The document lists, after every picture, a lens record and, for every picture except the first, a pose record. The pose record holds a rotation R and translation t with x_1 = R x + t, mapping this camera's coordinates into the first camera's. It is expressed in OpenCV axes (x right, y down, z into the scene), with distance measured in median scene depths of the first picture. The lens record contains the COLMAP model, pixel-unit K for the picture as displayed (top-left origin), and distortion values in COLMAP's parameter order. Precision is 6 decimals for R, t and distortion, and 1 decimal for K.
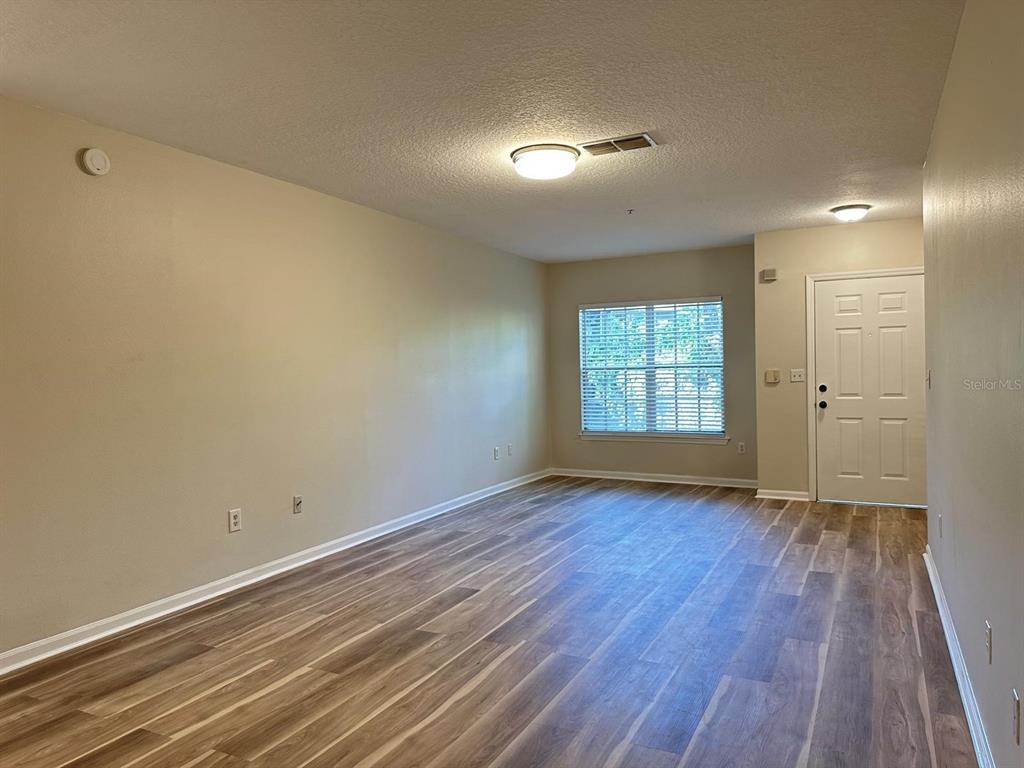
lens RADIAL K [[713.0, 0, 502.5], [0, 713.0, 390.7], [0, 0, 1]] dist [0.036951, -0.023980]
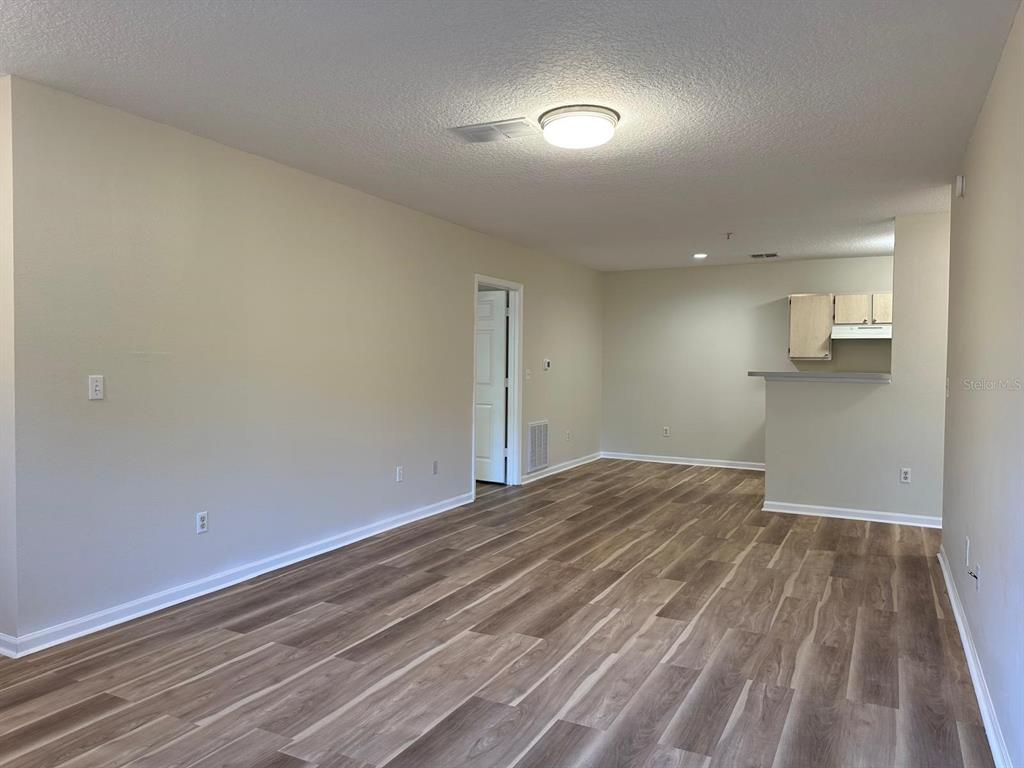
lens RADIAL K [[713.0, 0, 513.7], [0, 713.0, 382.7], [0, 0, 1]] dist [0.036951, -0.023980]
pose [[-0.999919, 0.012518, -0.002226, 0.131972], [0.012358, 0.998037, 0.061390, -0.061409], [0.002991, 0.061357, -0.998111, 1.715692]]
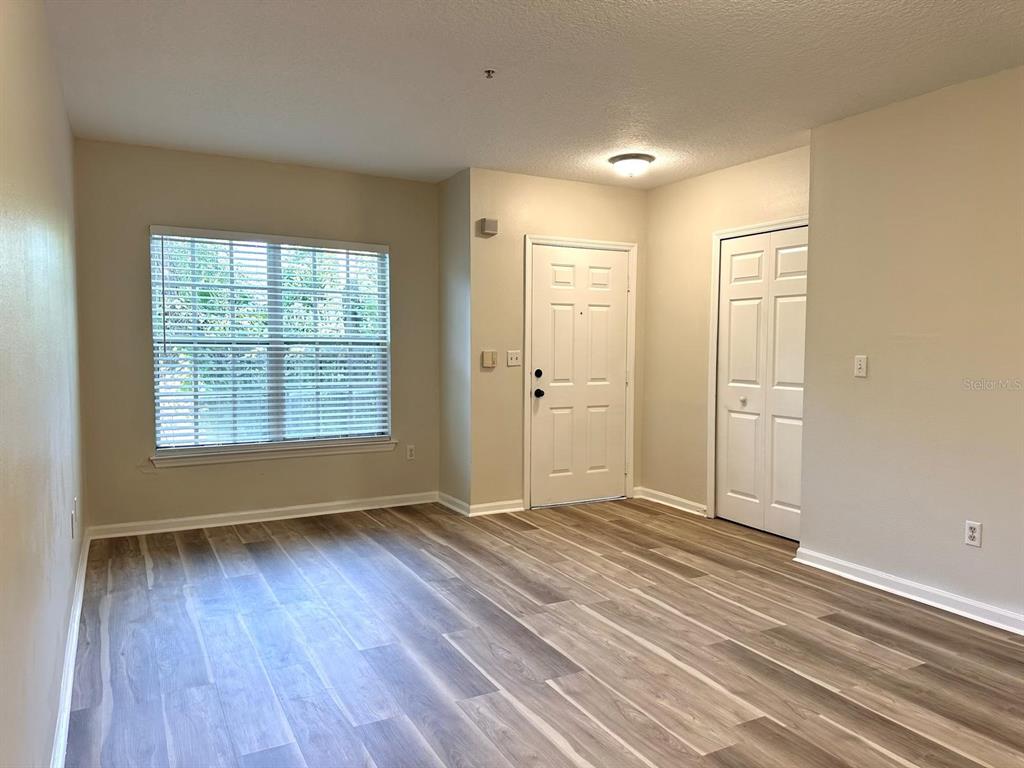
lens RADIAL K [[713.0, 0, 503.5], [0, 713.0, 378.8], [0, 0, 1]] dist [0.036951, -0.023980]
pose [[0.559408, -0.018185, 0.828693, -0.376887], [0.005569, 0.999819, 0.018181, -0.017910], [-0.828874, -0.005556, 0.559408, 0.830487]]
